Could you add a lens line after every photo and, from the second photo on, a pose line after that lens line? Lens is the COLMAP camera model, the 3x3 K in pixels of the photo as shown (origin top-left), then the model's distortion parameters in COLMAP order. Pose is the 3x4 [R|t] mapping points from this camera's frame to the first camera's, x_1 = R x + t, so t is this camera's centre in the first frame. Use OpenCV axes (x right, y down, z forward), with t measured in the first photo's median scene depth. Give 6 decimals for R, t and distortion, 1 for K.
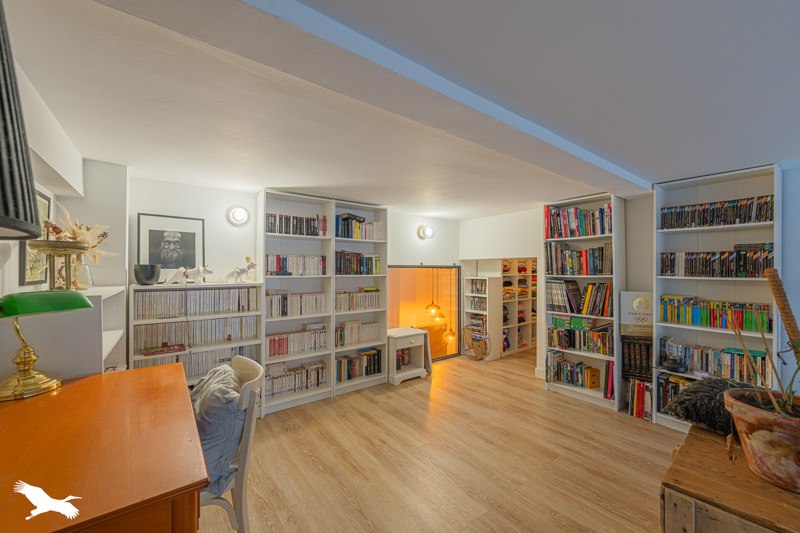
lens RADIAL K [[311.5, 0, 397.9], [0, 311.5, 267.8], [0, 0, 1]] dist [-0.010632, -0.000052]
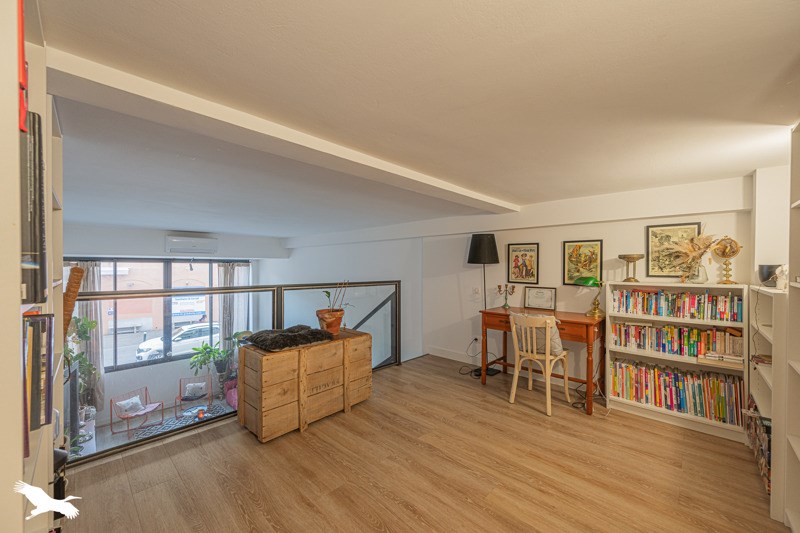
lens RADIAL K [[311.5, 0, 401.0], [0, 311.5, 263.0], [0, 0, 1]] dist [-0.010632, -0.000052]
pose [[-0.986019, 0.000190, -0.166634, 0.465394], [0.000777, 0.999994, -0.003459, -0.010393], [0.166633, -0.003540, -0.986013, 1.835715]]
